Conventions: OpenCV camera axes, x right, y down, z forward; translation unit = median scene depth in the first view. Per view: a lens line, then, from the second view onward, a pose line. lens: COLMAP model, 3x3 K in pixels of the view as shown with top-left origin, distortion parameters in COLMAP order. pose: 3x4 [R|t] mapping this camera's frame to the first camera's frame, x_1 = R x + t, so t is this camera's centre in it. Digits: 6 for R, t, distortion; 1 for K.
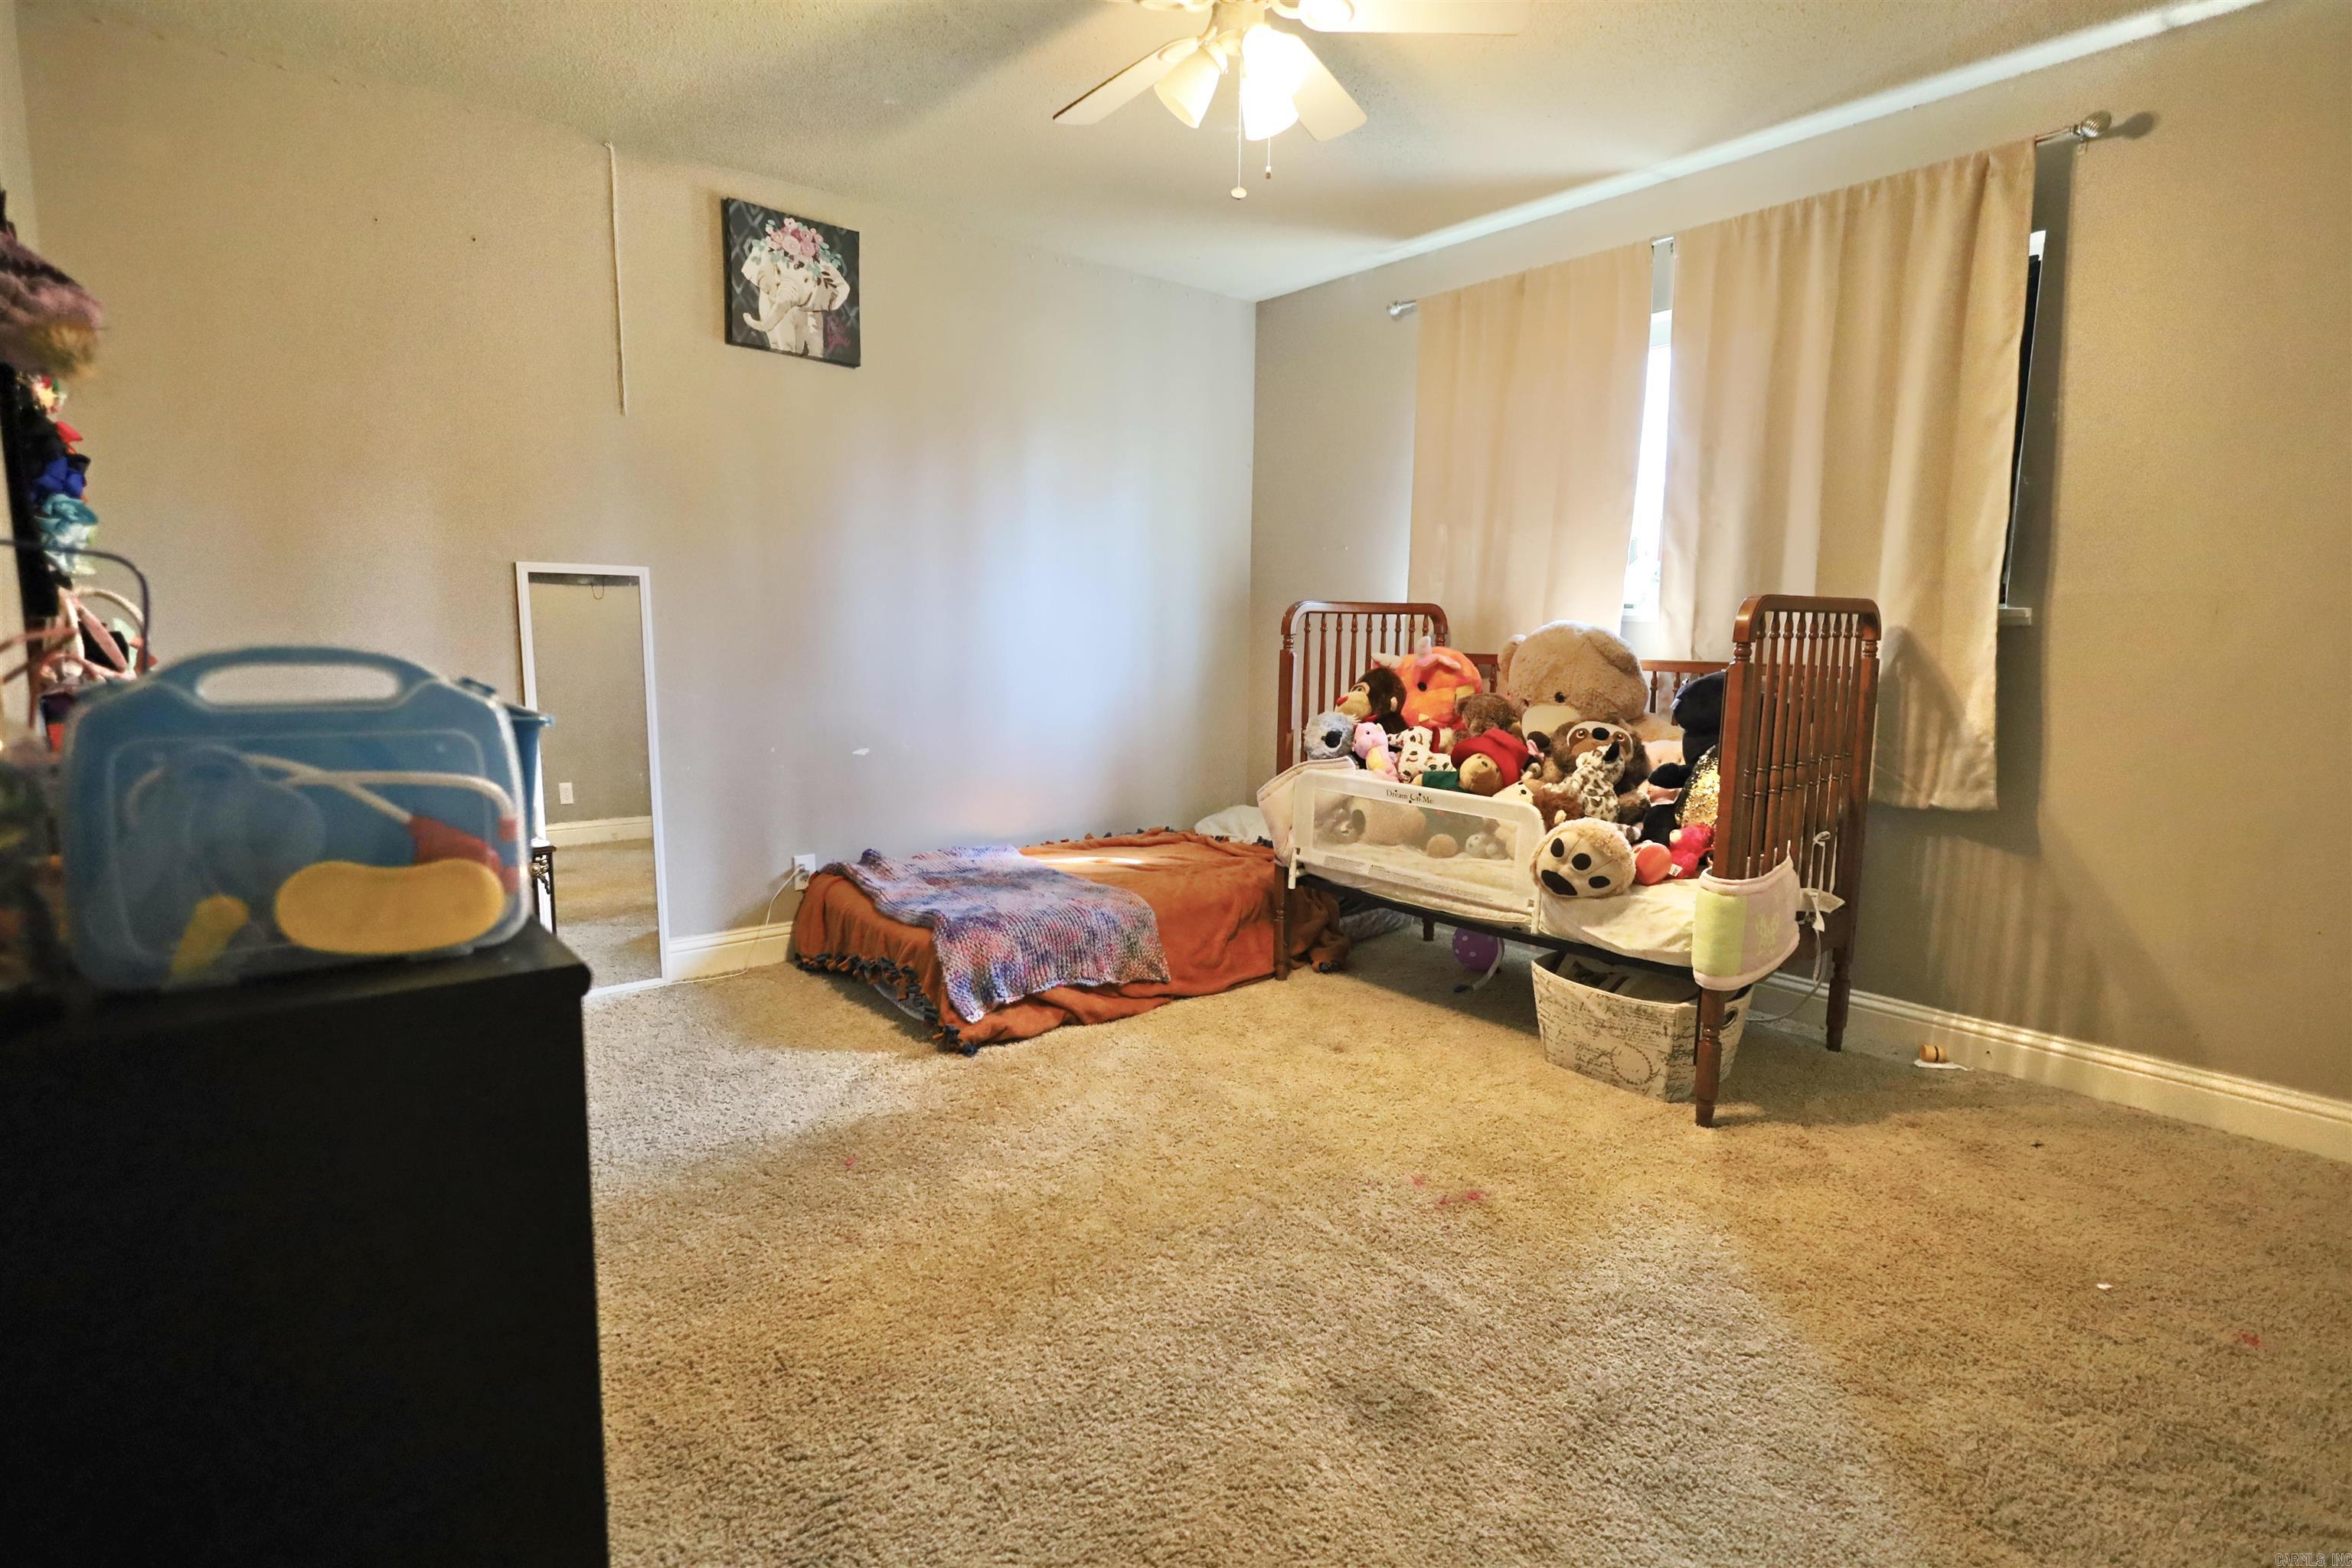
lens RADIAL K [[1149.8, 0, 1176.0], [0, 1149.8, 784.0], [0, 0, 1]] dist [-0.001745, 0.000019]
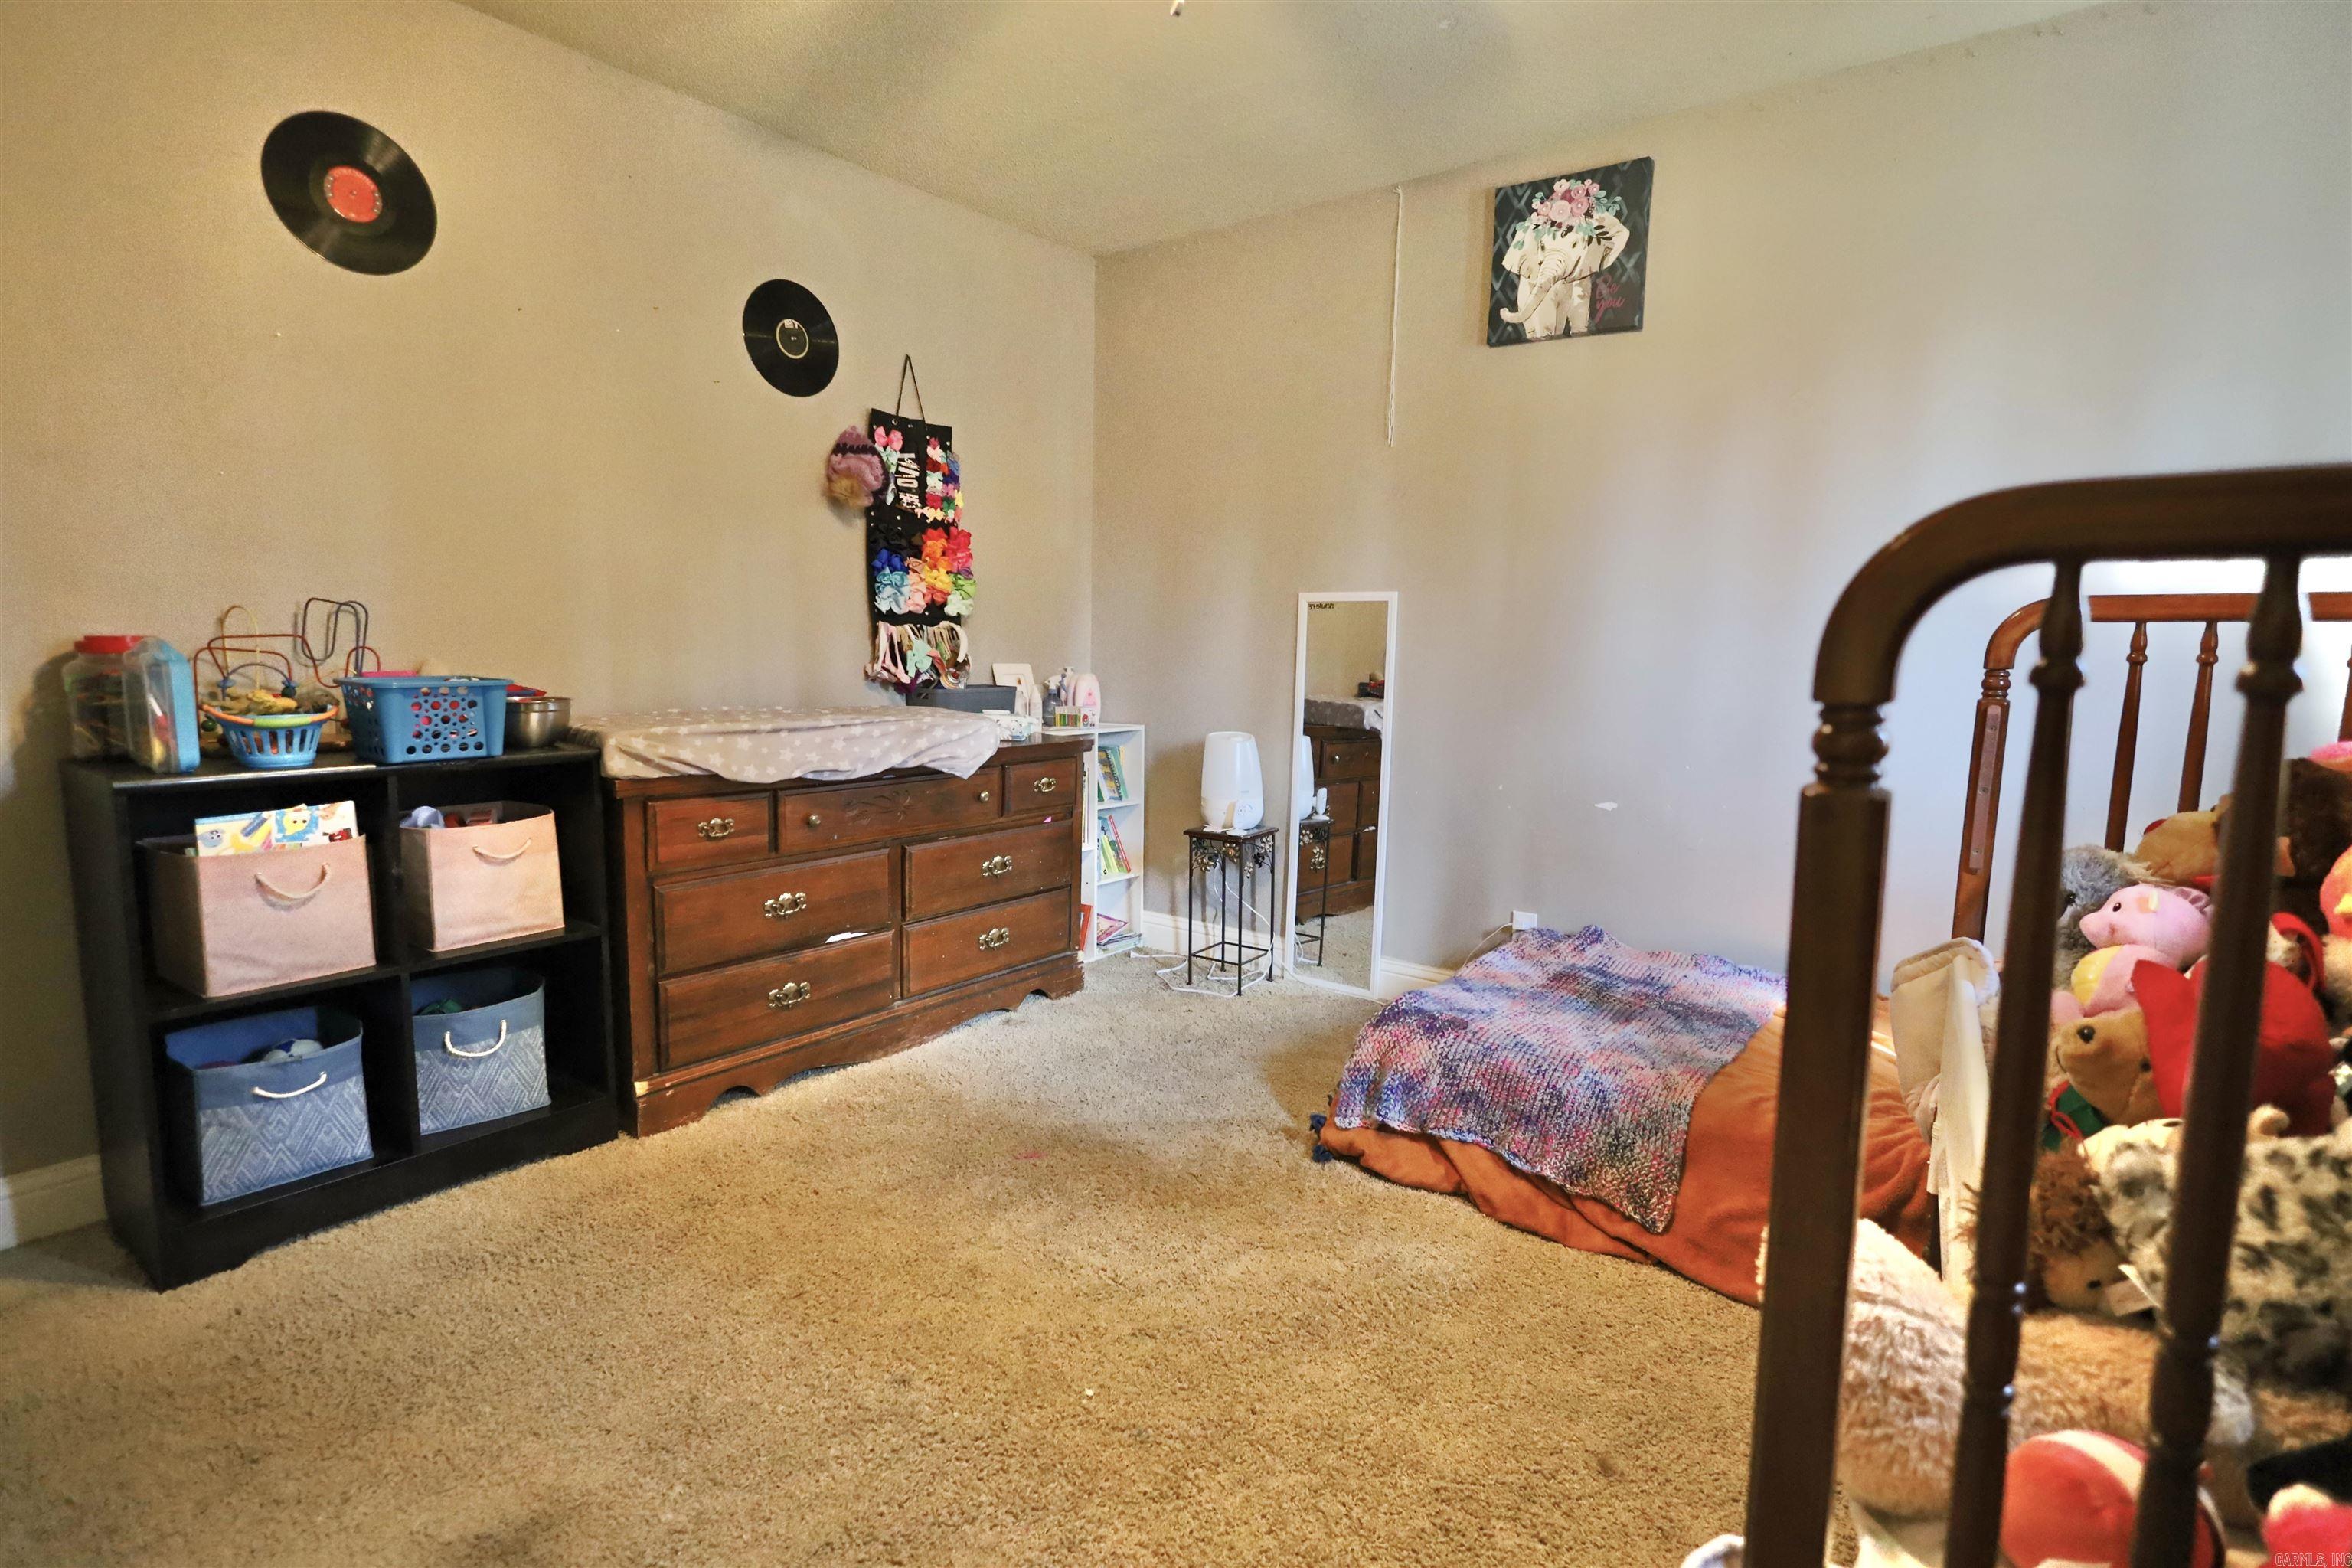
lens RADIAL K [[1149.8, 0, 1176.0], [0, 1149.8, 784.0], [0, 0, 1]] dist [-0.001745, 0.000019]
pose [[0.222120, 0.115620, -0.968140, 0.494919], [-0.139498, 0.986498, 0.085807, -0.078670], [0.964989, 0.115994, 0.235249, 0.576050]]
